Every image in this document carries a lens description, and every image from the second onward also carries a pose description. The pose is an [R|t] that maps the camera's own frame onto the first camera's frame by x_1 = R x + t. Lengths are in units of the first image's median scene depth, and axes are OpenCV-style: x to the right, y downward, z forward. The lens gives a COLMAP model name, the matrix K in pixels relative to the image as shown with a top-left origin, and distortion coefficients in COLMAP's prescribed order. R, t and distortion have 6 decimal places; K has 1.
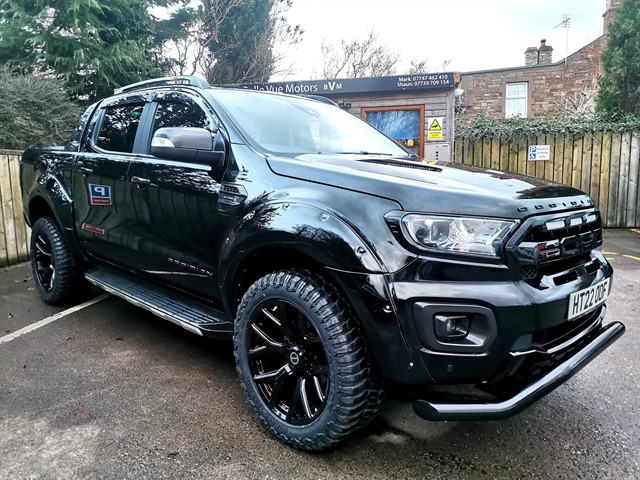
lens RADIAL K [[478.7, 0, 324.1], [0, 478.7, 239.5], [0, 0, 1]] dist [0.054563, -0.044549]
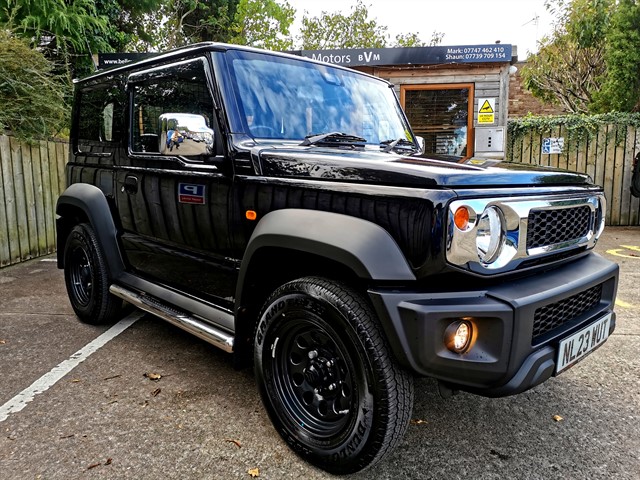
lens RADIAL K [[478.7, 0, 321.5], [0, 478.7, 248.3], [0, 0, 1]] dist [0.054563, -0.044549]
pose [[0.993097, -0.008401, 0.116991, -0.168289], [0.006192, 0.999796, 0.019229, -0.000740], [-0.117129, -0.018372, 0.992947, 0.165591]]
